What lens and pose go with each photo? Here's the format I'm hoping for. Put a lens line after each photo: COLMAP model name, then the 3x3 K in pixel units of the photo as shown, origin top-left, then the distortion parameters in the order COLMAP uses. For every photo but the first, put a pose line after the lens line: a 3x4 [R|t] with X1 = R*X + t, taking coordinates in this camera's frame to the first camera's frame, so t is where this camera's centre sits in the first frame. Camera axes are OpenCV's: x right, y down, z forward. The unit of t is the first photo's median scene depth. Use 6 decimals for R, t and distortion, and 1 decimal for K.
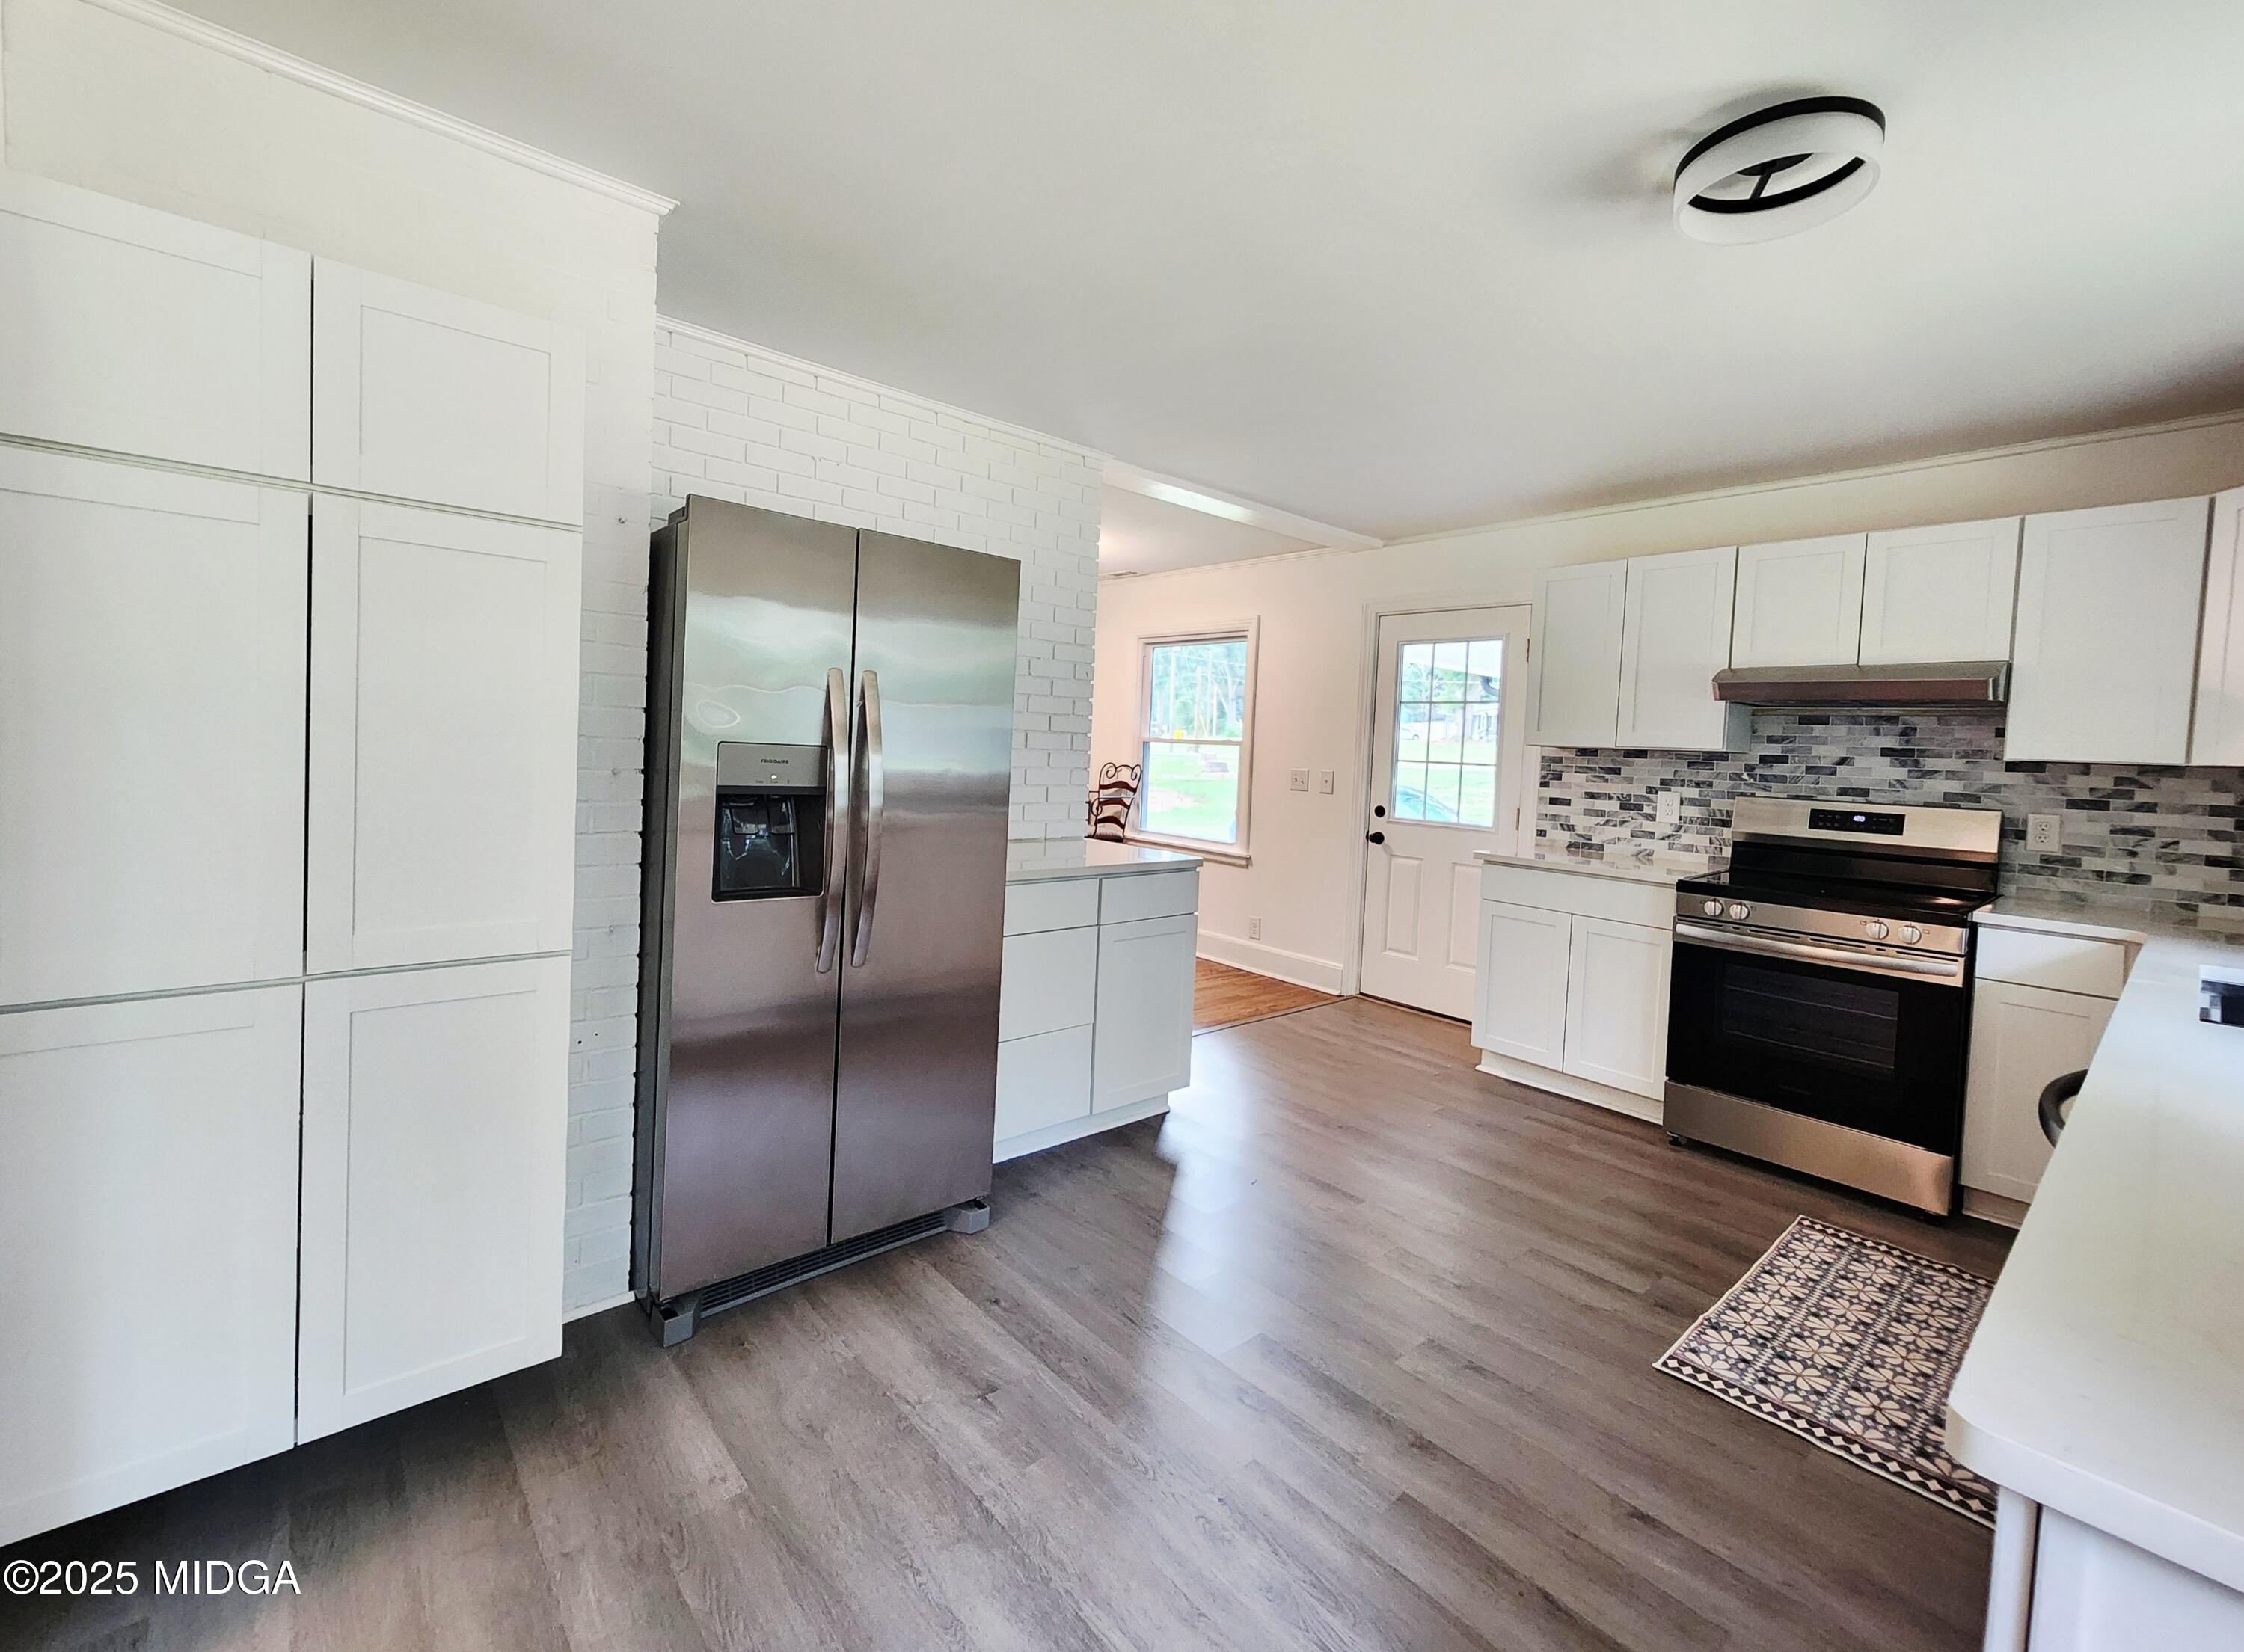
lens RADIAL K [[952.8, 0, 1103.0], [0, 952.8, 783.7], [0, 0, 1]] dist [-0.000669, -0.000084]
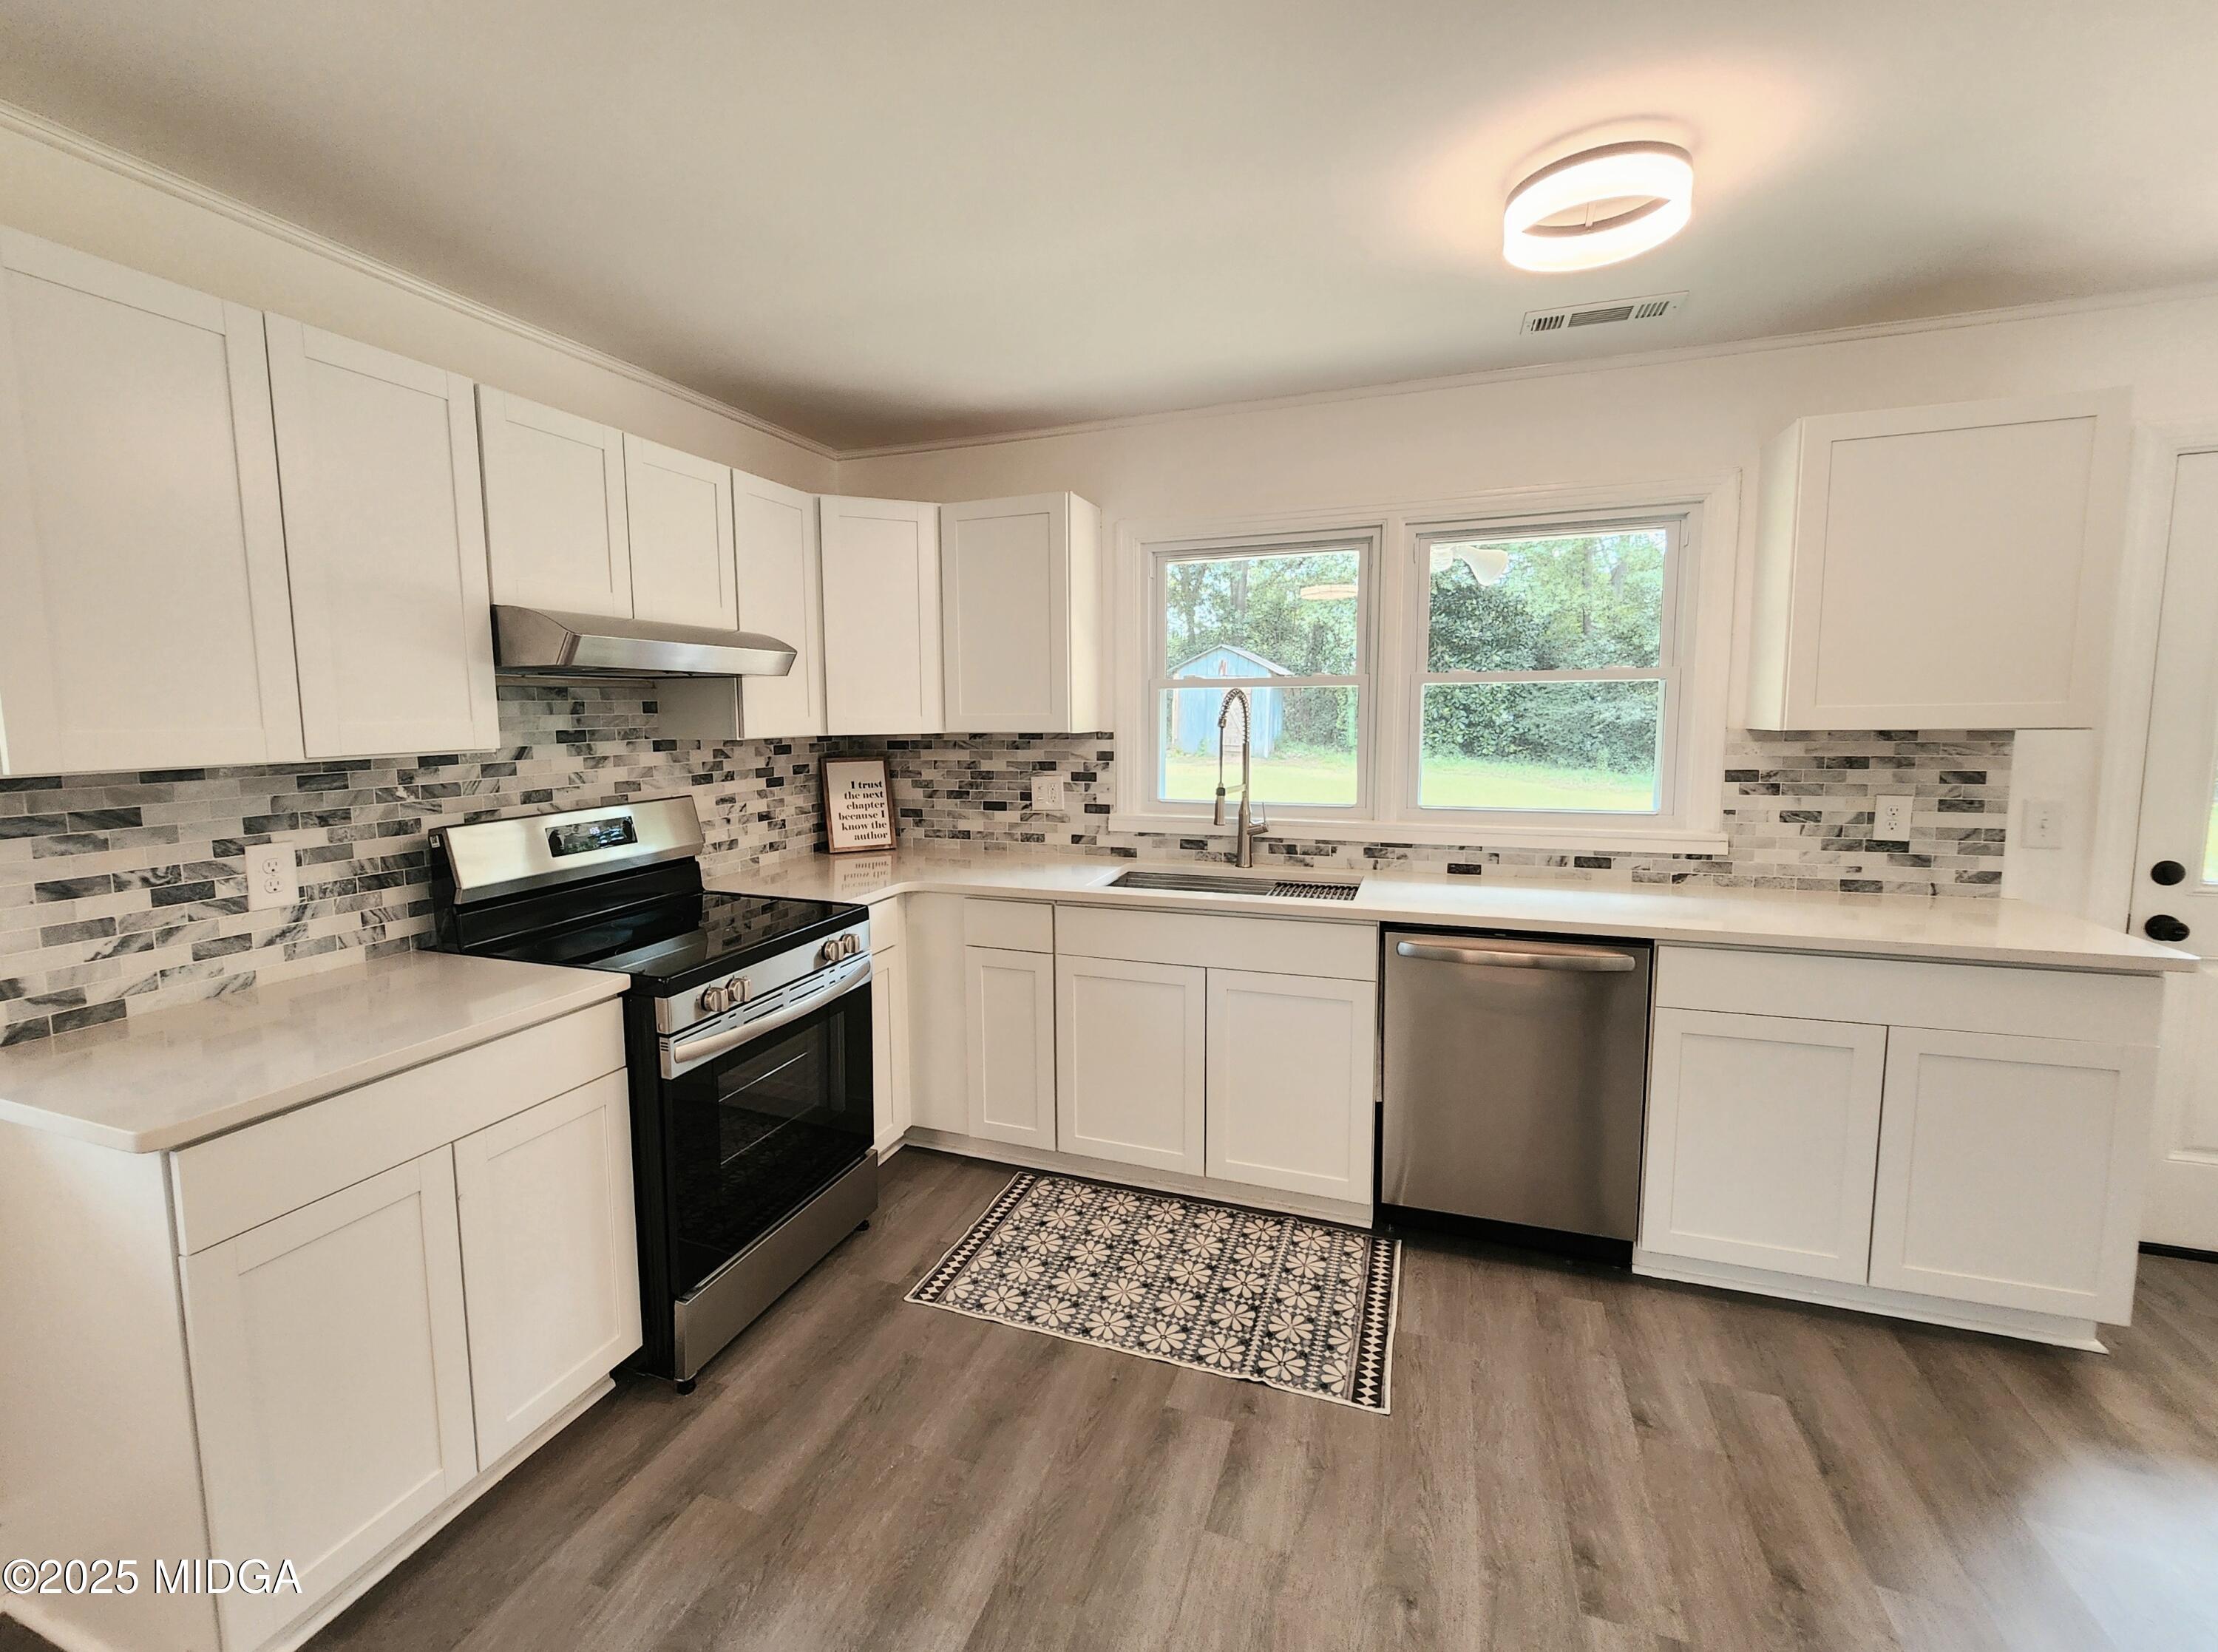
lens RADIAL K [[970.4, 0, 1065.4], [0, 970.4, 812.2], [0, 0, 1]] dist [-0.000132, 0.000331]
pose [[-0.471809, -0.130605, 0.871974, -0.020606], [0.030270, 0.985986, 0.164061, -0.095082], [-0.881181, 0.103800, -0.461243, 1.106134]]
